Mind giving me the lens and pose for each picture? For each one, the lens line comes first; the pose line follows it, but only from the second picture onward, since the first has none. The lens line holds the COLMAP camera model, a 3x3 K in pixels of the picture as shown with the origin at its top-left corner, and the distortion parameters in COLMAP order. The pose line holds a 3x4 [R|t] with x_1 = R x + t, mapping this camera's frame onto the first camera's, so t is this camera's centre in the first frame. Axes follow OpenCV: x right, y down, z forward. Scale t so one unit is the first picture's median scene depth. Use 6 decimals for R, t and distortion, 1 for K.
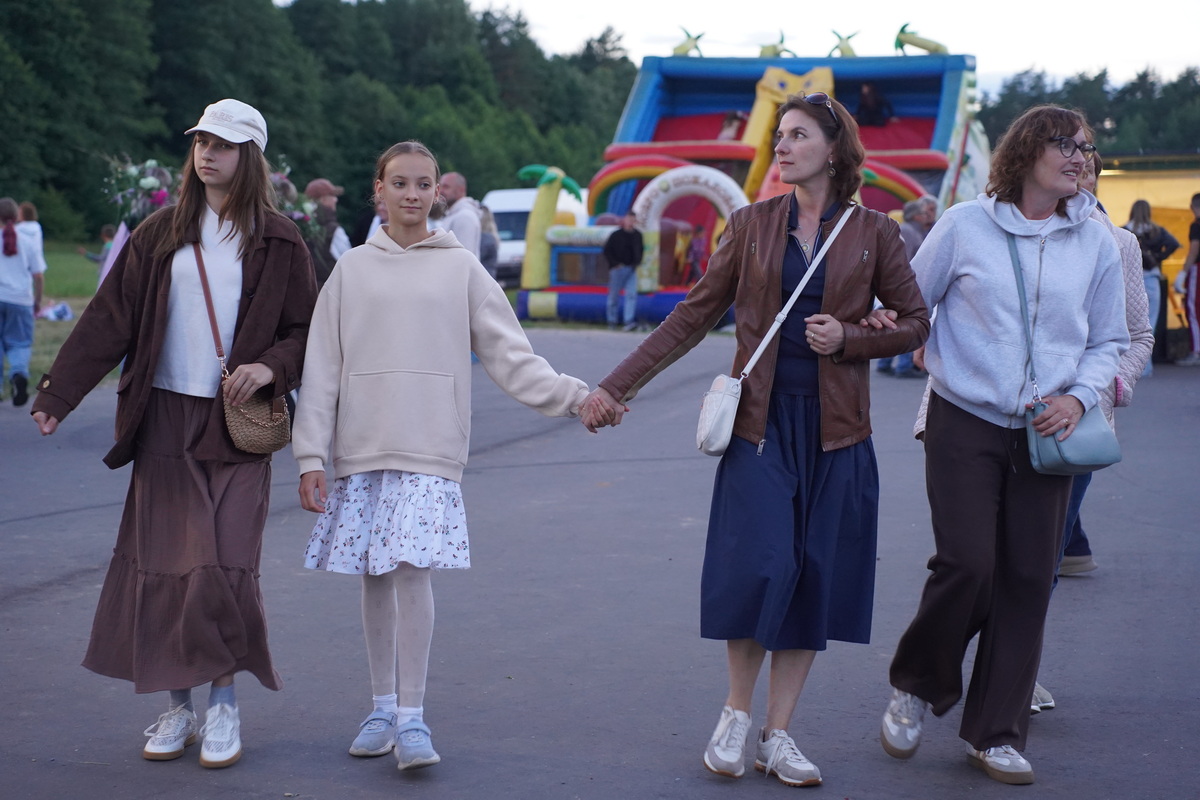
lens RADIAL K [[2817.1, 0, 597.1], [0, 2817.1, 396.6], [0, 0, 1]] dist [0.762124, 0.000000]
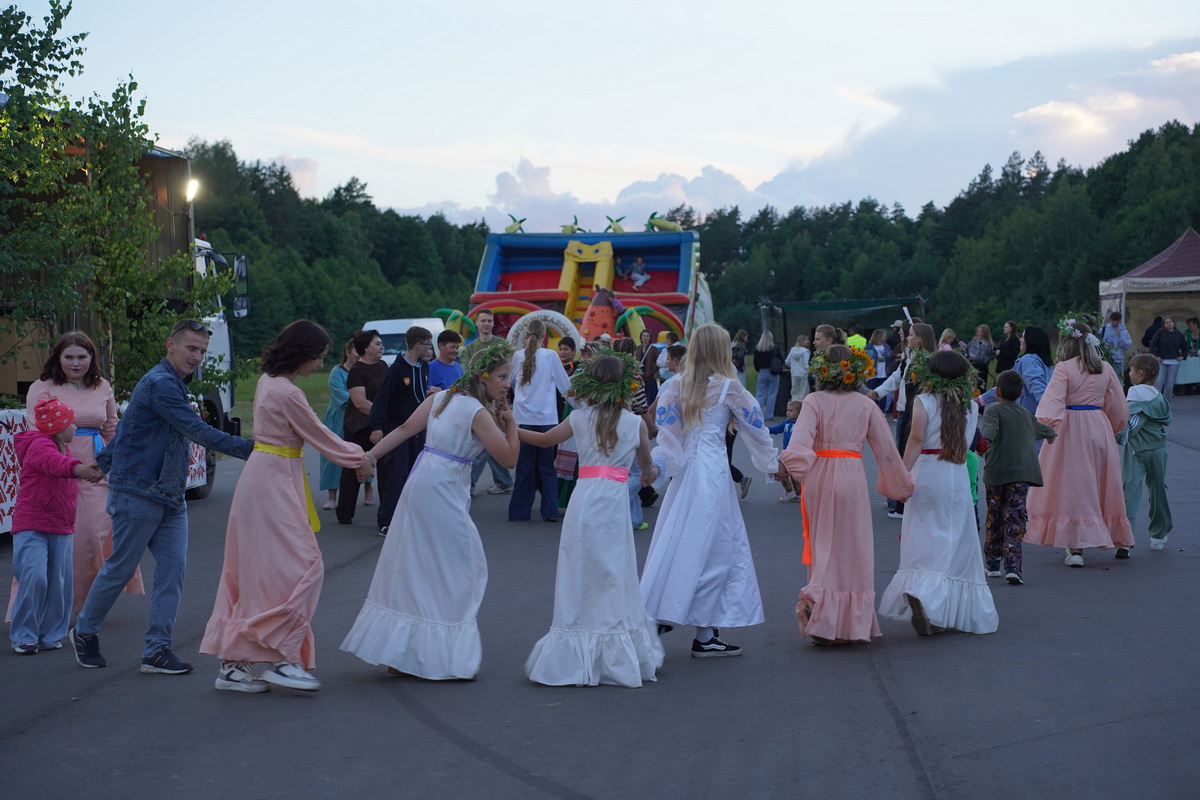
lens RADIAL K [[2717.6, 0, 599.6], [0, 2717.6, 337.7], [0, 0, 1]] dist [0.656598, 0.000000]
pose [[0.990372, -0.030042, 0.135130, -0.123375], [0.037444, 0.997915, -0.052575, 0.016105], [-0.133269, 0.057129, 0.989432, -0.457995]]
